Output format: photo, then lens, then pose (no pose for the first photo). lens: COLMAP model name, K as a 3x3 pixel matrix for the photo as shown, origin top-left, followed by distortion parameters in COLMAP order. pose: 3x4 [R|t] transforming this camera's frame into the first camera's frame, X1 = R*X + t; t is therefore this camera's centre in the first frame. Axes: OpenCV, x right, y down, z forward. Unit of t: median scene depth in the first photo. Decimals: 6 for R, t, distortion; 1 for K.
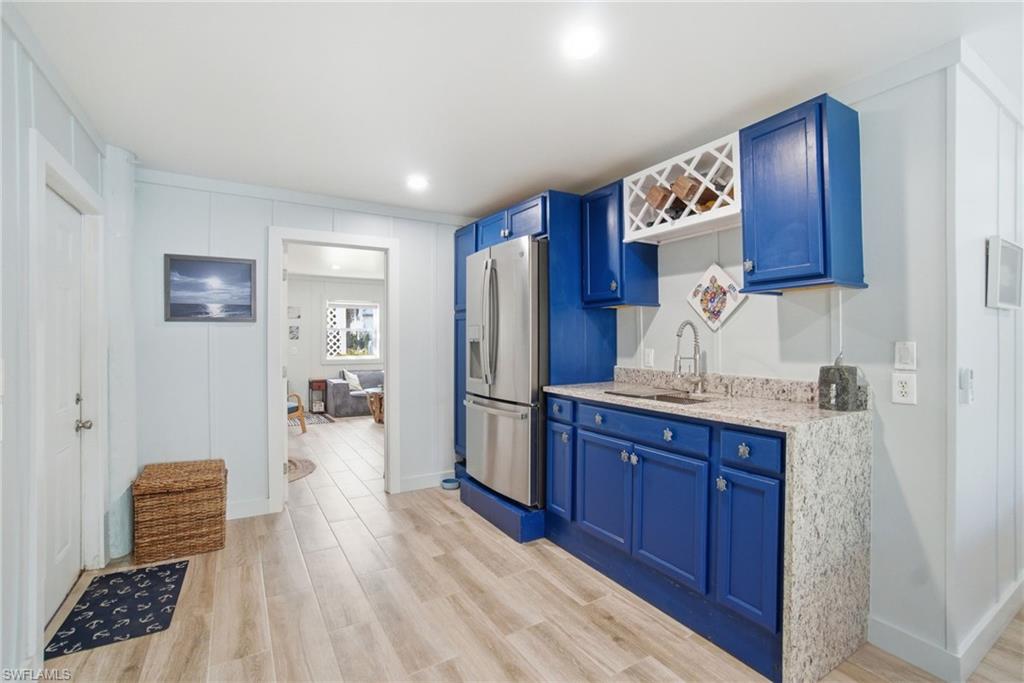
lens RADIAL K [[461.7, 0, 520.2], [0, 461.7, 339.7], [0, 0, 1]] dist [-0.000361, 0.001603]
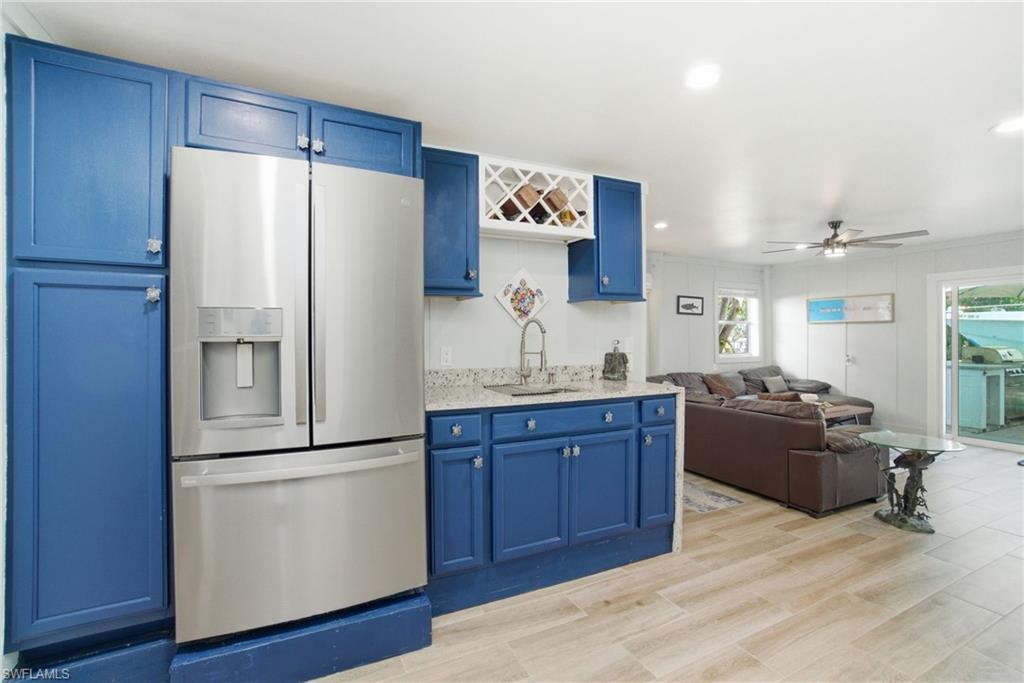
lens RADIAL K [[461.7, 0, 515.6], [0, 461.7, 339.1], [0, 0, 1]] dist [-0.000361, 0.001603]
pose [[0.102176, -0.014844, 0.994656, -0.729698], [-0.002407, 0.999882, 0.015169, -0.009330], [-0.994763, -0.003944, 0.102129, 0.933082]]
